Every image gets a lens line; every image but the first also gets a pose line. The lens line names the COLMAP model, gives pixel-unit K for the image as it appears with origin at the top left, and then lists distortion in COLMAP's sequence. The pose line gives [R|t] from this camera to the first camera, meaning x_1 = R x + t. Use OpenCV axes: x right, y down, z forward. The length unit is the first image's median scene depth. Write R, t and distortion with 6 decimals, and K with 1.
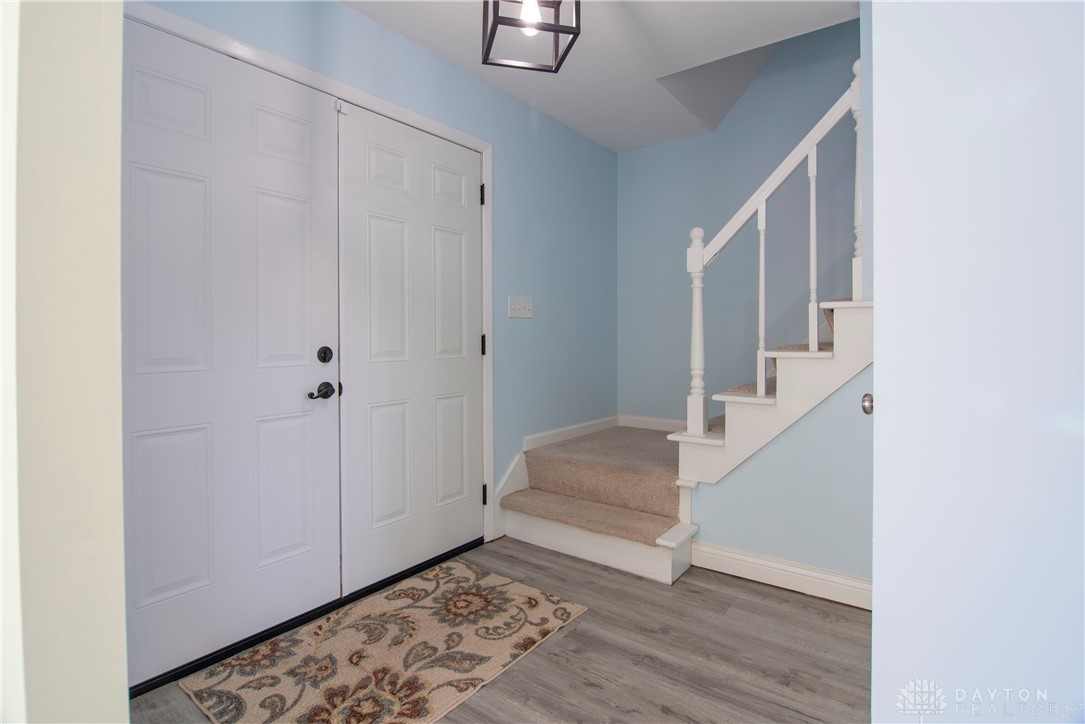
lens RADIAL K [[526.3, 0, 539.4], [0, 526.3, 338.2], [0, 0, 1]] dist [-0.003080, -0.000318]
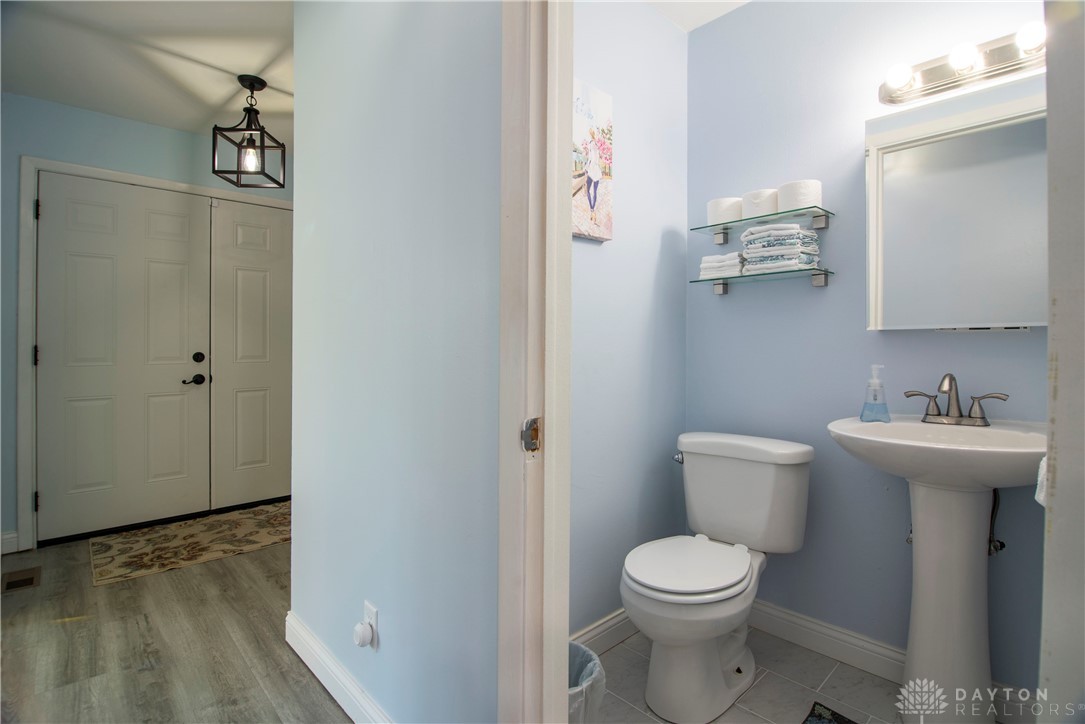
lens RADIAL K [[526.3, 0, 571.1], [0, 526.3, 339.8], [0, 0, 1]] dist [-0.003080, -0.000318]
pose [[0.986602, 0.003235, -0.163115, 1.043718], [-0.004667, 0.999954, -0.008397, -0.014916], [0.163081, 0.009046, 0.986571, -0.431477]]
